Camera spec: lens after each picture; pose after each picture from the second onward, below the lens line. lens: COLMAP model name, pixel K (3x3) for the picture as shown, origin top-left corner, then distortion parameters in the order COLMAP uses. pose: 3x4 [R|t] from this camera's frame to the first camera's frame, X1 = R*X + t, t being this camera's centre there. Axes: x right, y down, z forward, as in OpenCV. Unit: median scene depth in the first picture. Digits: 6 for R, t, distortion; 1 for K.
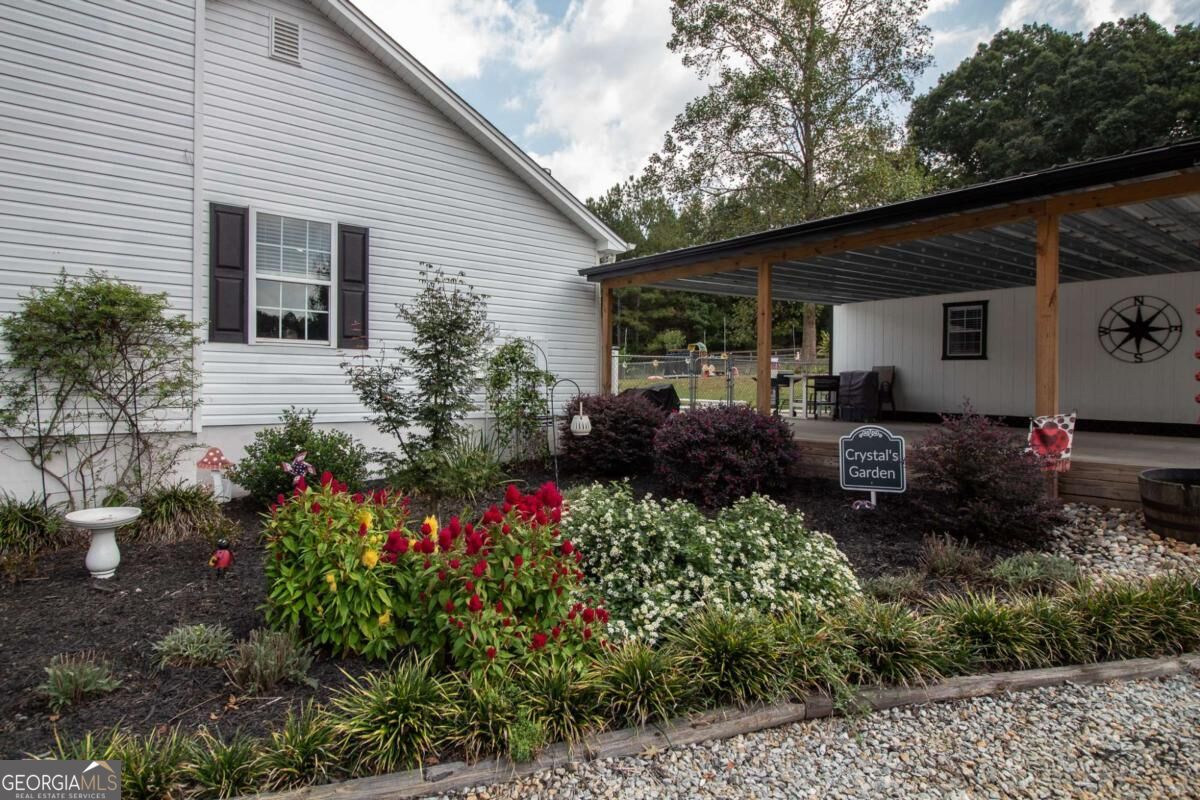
lens RADIAL K [[666.2, 0, 611.0], [0, 666.2, 382.7], [0, 0, 1]] dist [0.001227, -0.010546]
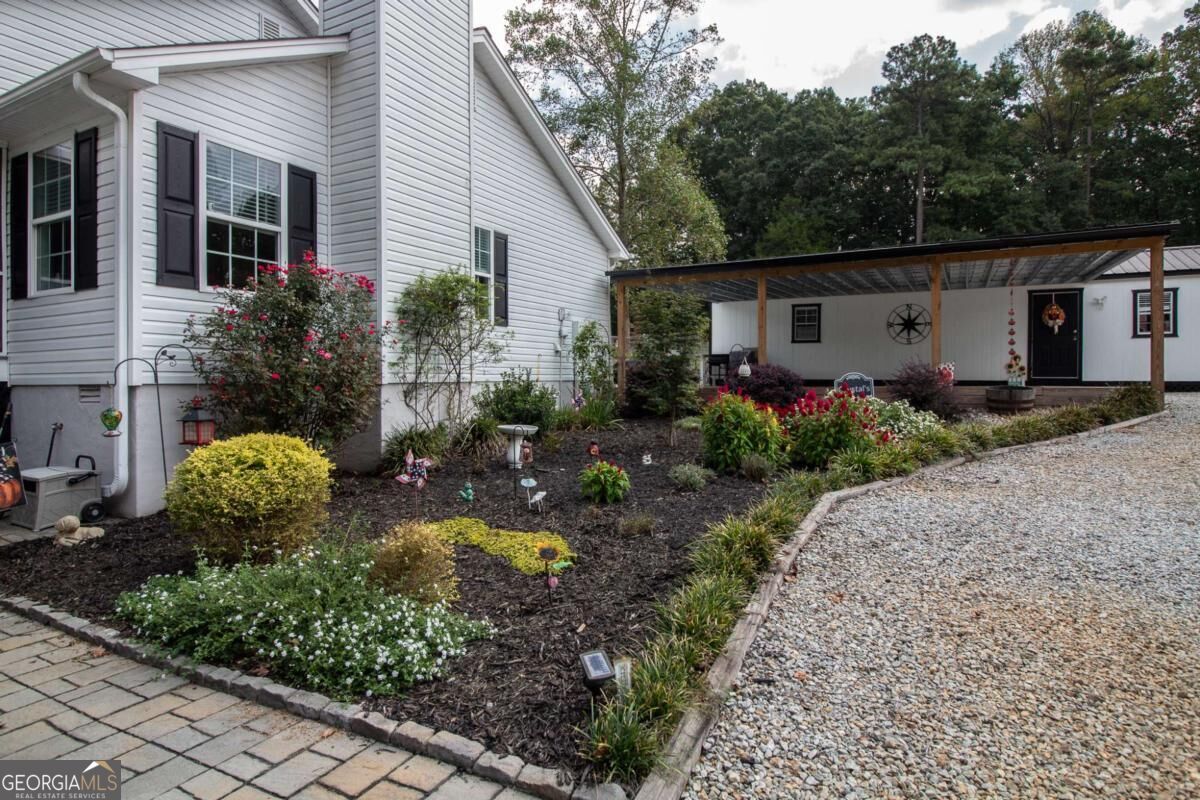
lens RADIAL K [[666.2, 0, 611.0], [0, 666.2, 382.7], [0, 0, 1]] dist [0.001227, -0.010546]
pose [[0.919076, -0.014977, 0.393795, -0.449515], [0.010503, 0.999854, 0.013513, 0.029248], [-0.393940, -0.008284, 0.919099, -0.193112]]
